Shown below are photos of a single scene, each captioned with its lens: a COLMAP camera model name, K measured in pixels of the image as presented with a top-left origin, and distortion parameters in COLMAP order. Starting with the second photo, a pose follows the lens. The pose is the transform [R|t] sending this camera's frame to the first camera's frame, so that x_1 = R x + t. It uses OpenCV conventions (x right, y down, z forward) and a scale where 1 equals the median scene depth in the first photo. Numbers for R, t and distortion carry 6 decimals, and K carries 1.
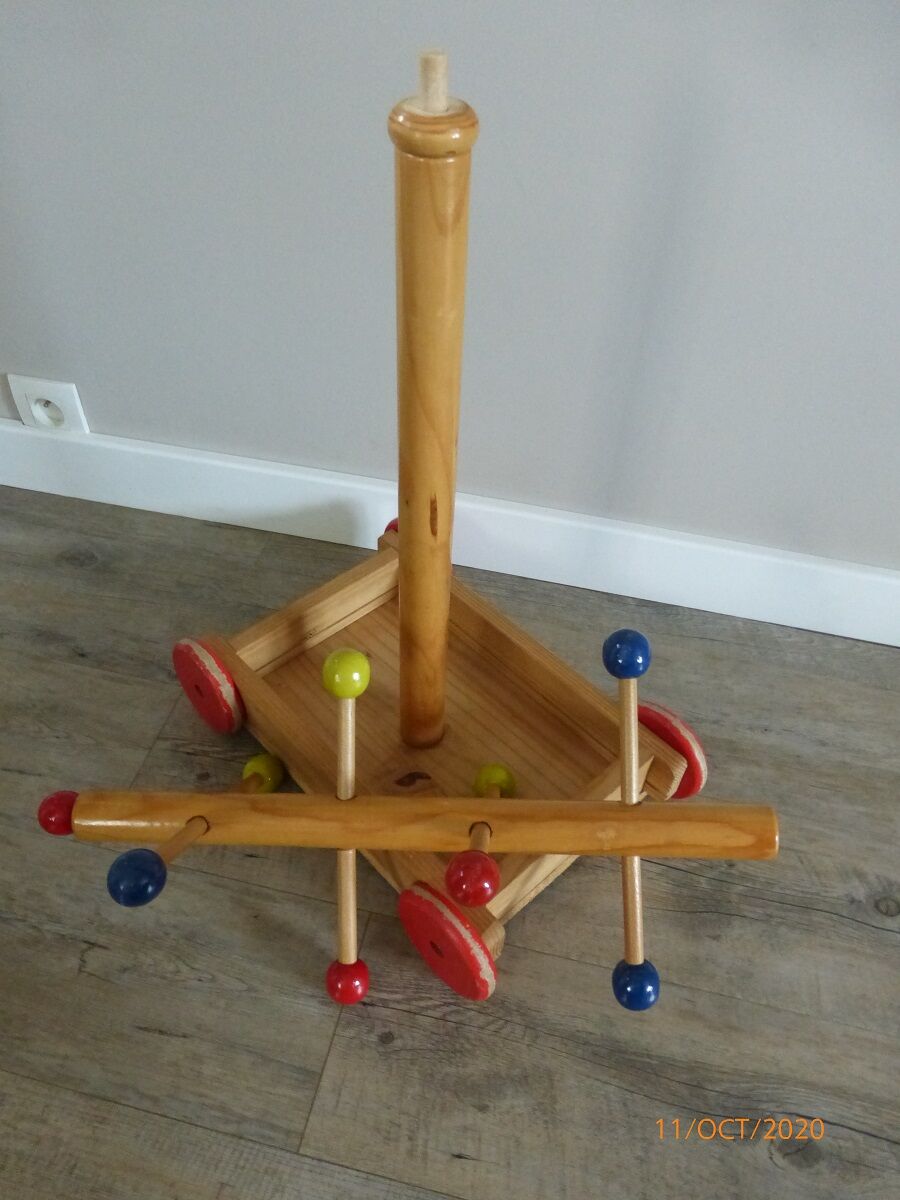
lens RADIAL K [[892.4, 0, 474.2], [0, 892.4, 561.7], [0, 0, 1]] dist [0.023400, 0.036193]
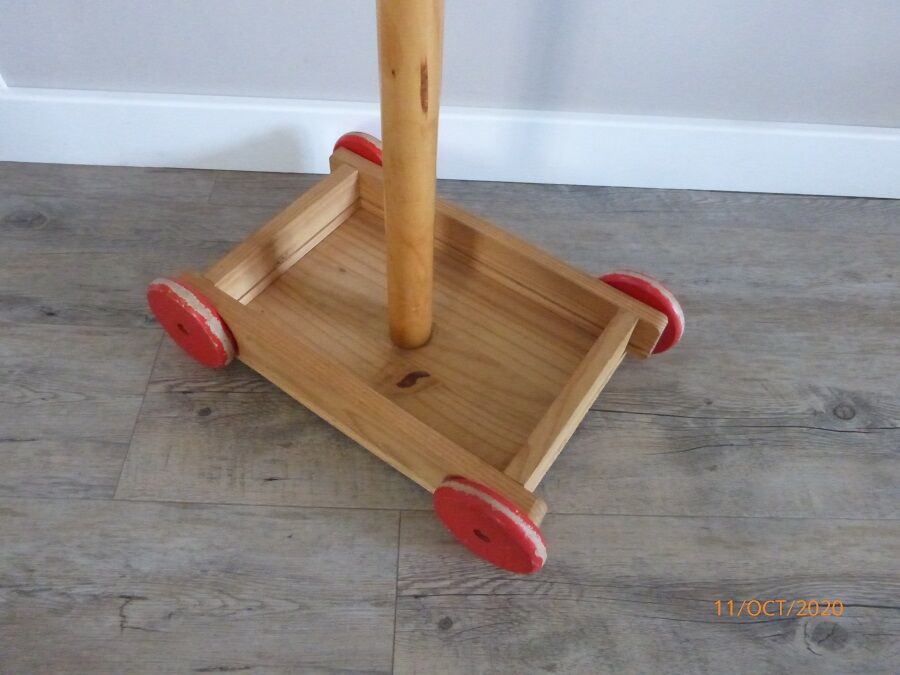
lens RADIAL K [[664.0, 0, 449.0], [0, 664.0, 302.6], [0, 0, 1]] dist [-0.016123, 0.037170]
pose [[0.980706, -0.160133, 0.112131, -0.103157], [0.142230, 0.977985, 0.152693, 0.048404], [-0.134113, -0.133798, 0.981892, 0.265654]]
